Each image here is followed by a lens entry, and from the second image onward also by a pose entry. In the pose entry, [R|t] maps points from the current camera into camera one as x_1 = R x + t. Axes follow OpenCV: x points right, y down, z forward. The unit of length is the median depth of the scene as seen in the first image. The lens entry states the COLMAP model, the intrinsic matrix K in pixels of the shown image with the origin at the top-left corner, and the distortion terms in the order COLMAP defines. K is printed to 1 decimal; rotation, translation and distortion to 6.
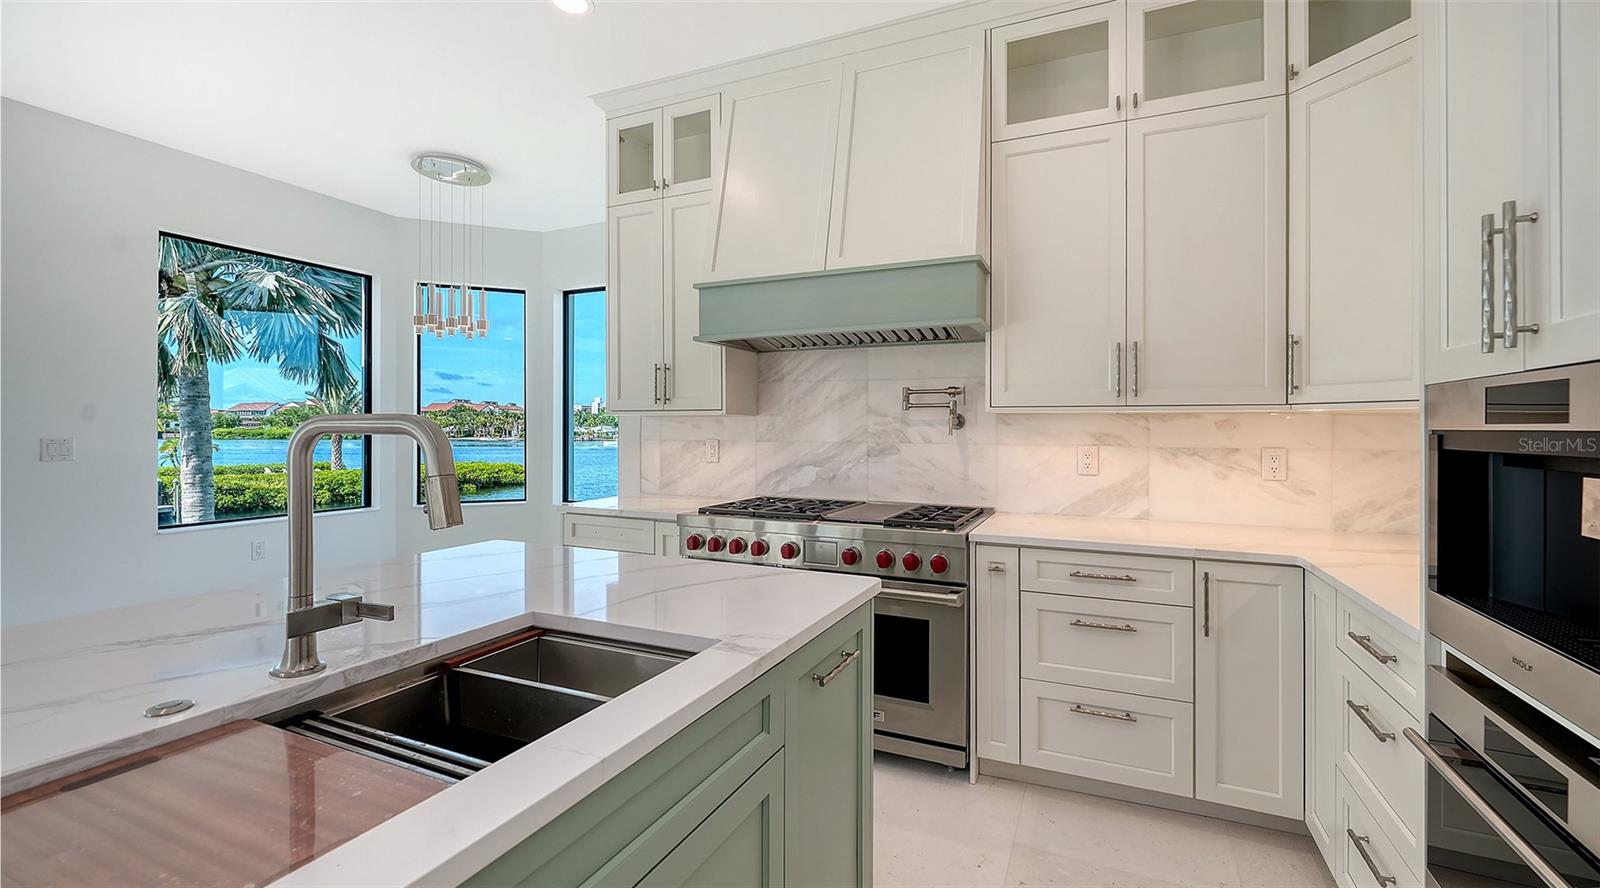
lens RADIAL K [[660.4, 0, 838.6], [0, 660.4, 432.9], [0, 0, 1]] dist [0.000792, -0.000073]
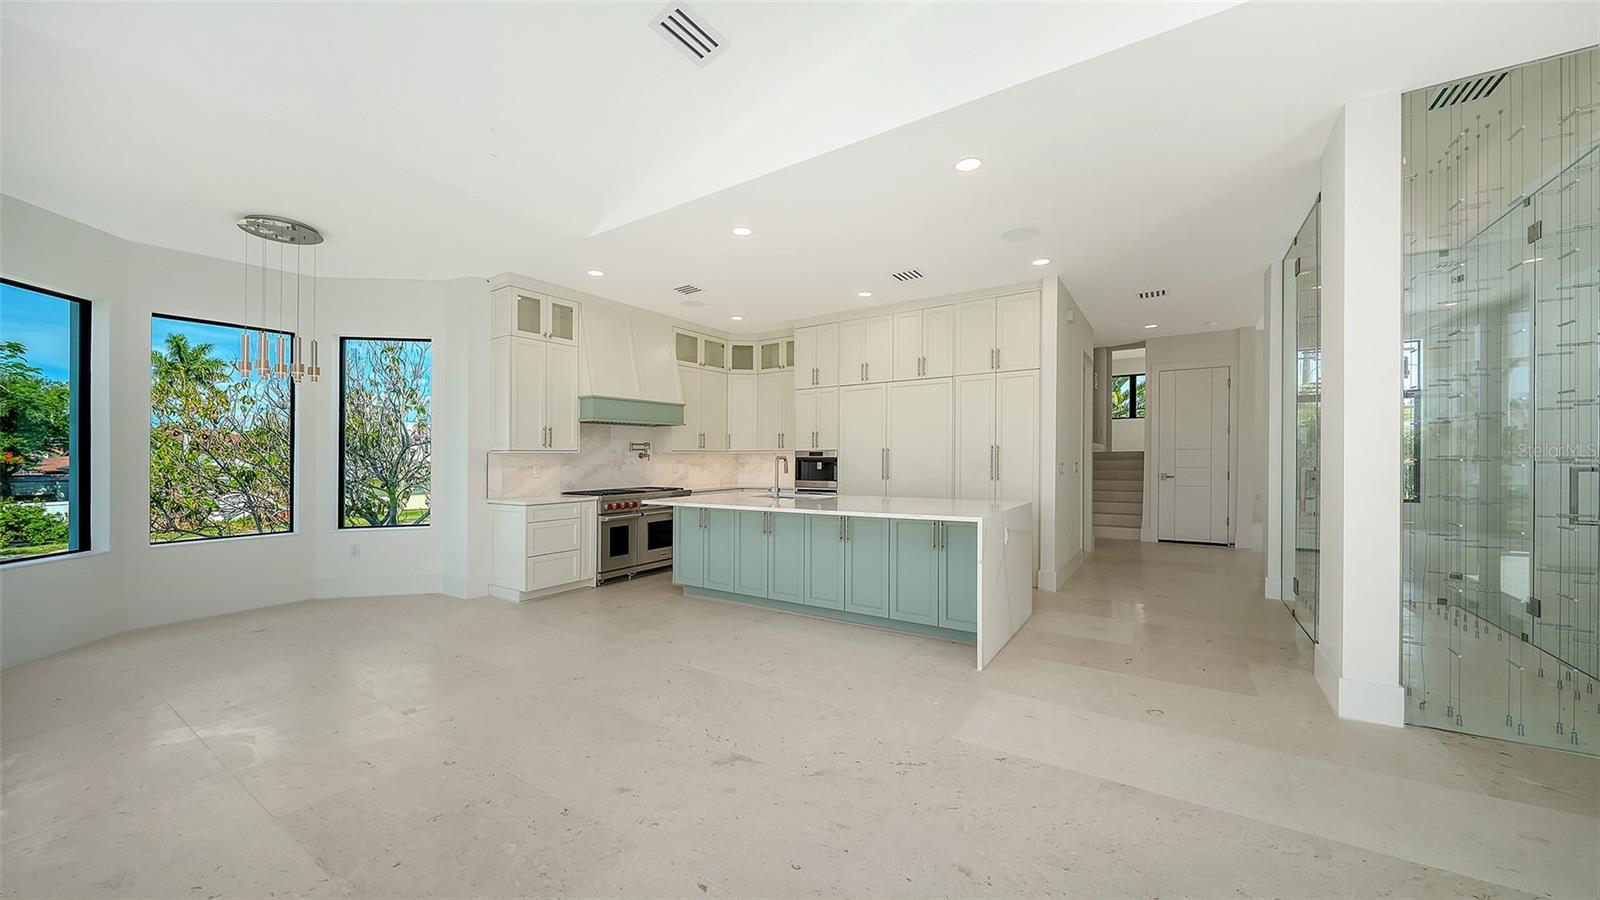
lens RADIAL K [[563.7, 0, 845.8], [0, 563.7, 430.1], [0, 0, 1]] dist [-0.001076, 0.000029]
pose [[0.116366, 0.040037, 0.992399, -2.006260], [0.012476, 0.999049, -0.041768, -0.015059], [-0.993128, 0.017241, 0.115756, -0.075061]]
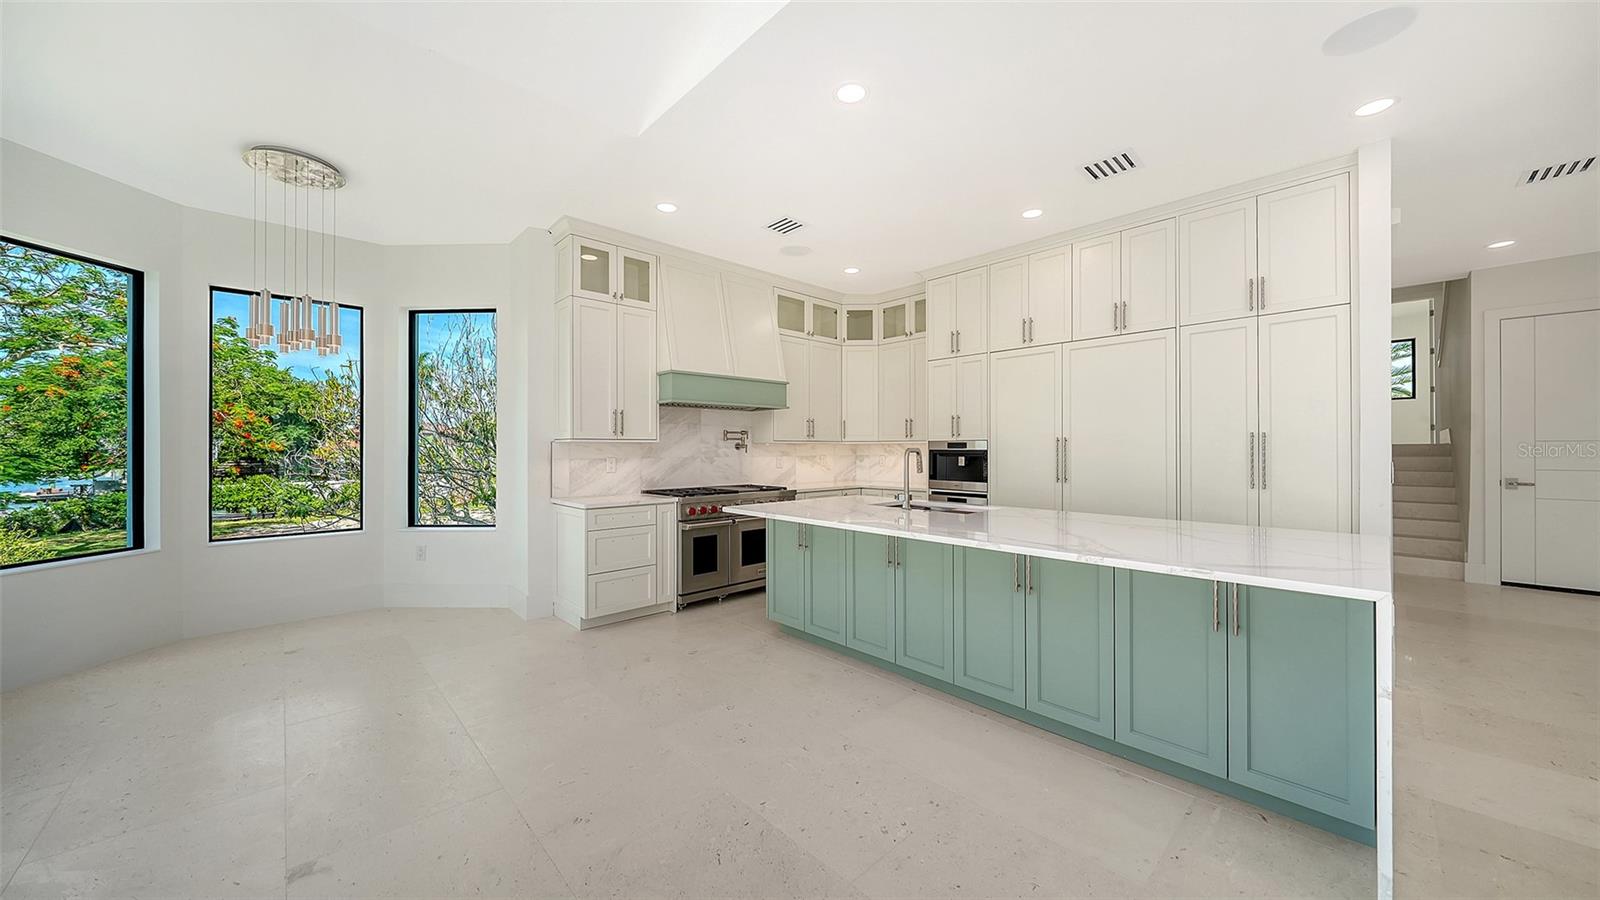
lens RADIAL K [[563.7, 0, 816.3], [0, 563.7, 433.5], [0, 0, 1]] dist [-0.001076, 0.000029]
pose [[0.375456, 0.018854, 0.926648, -1.469369], [0.007389, 0.999700, -0.023334, -0.014278], [-0.926811, 0.015608, 0.375205, 0.069887]]
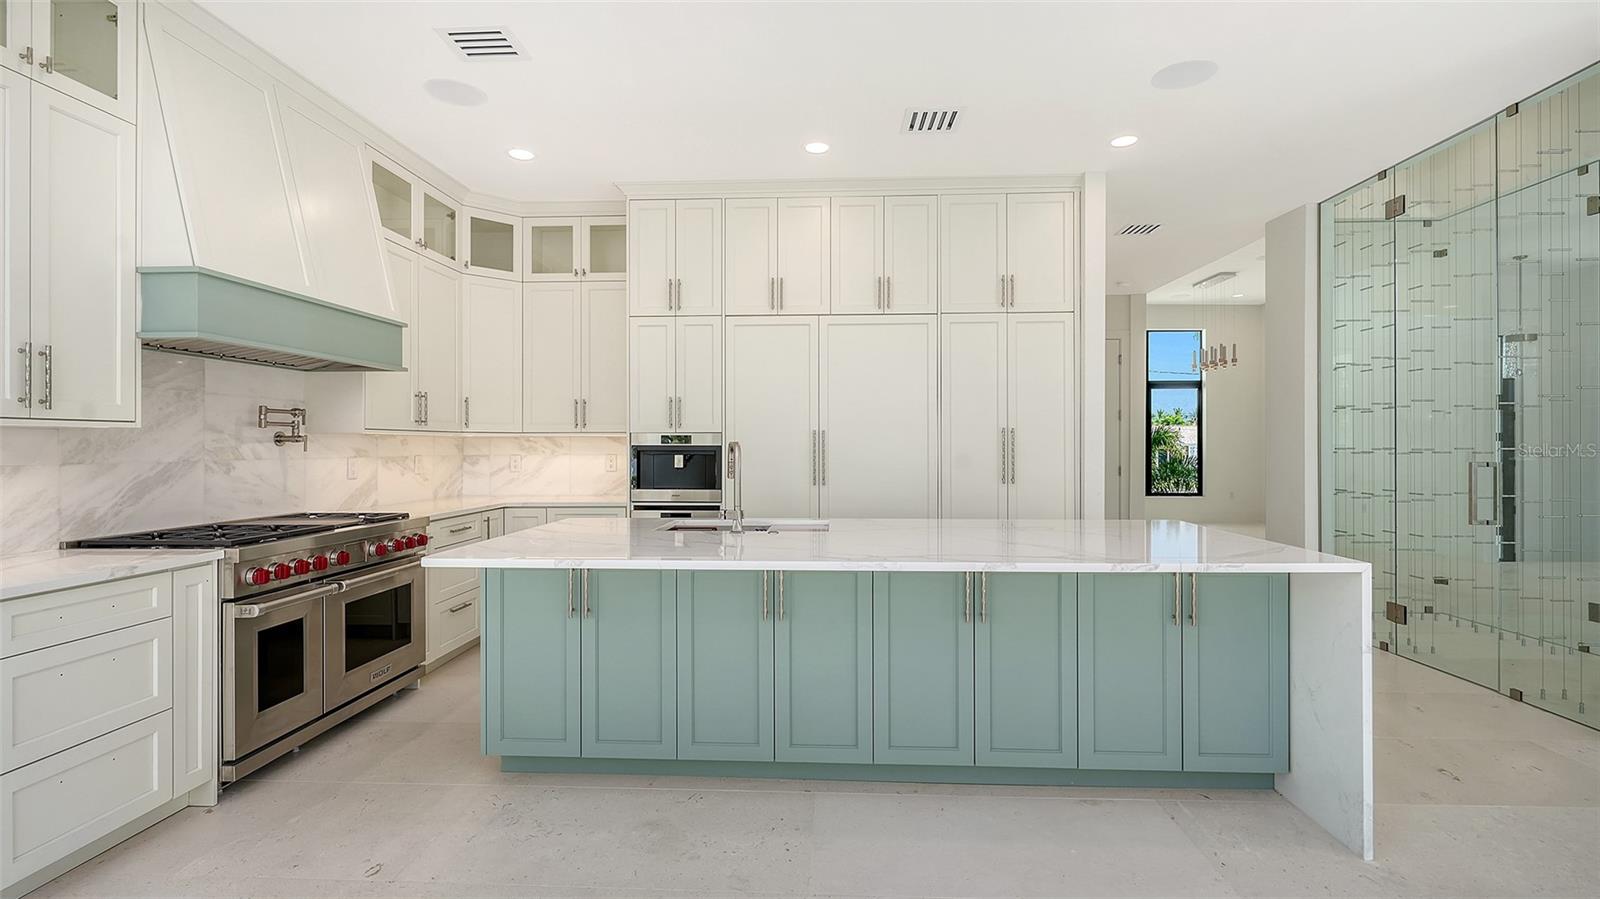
lens RADIAL K [[725.4, 0, 828.2], [0, 725.4, 434.3], [0, 0, 1]] dist [-0.002547, -0.001157]
pose [[-0.370961, 0.008607, 0.928609, -1.304322], [0.003042, 0.999963, -0.008053, -0.012455], [-0.928644, -0.000163, -0.370973, 0.614225]]
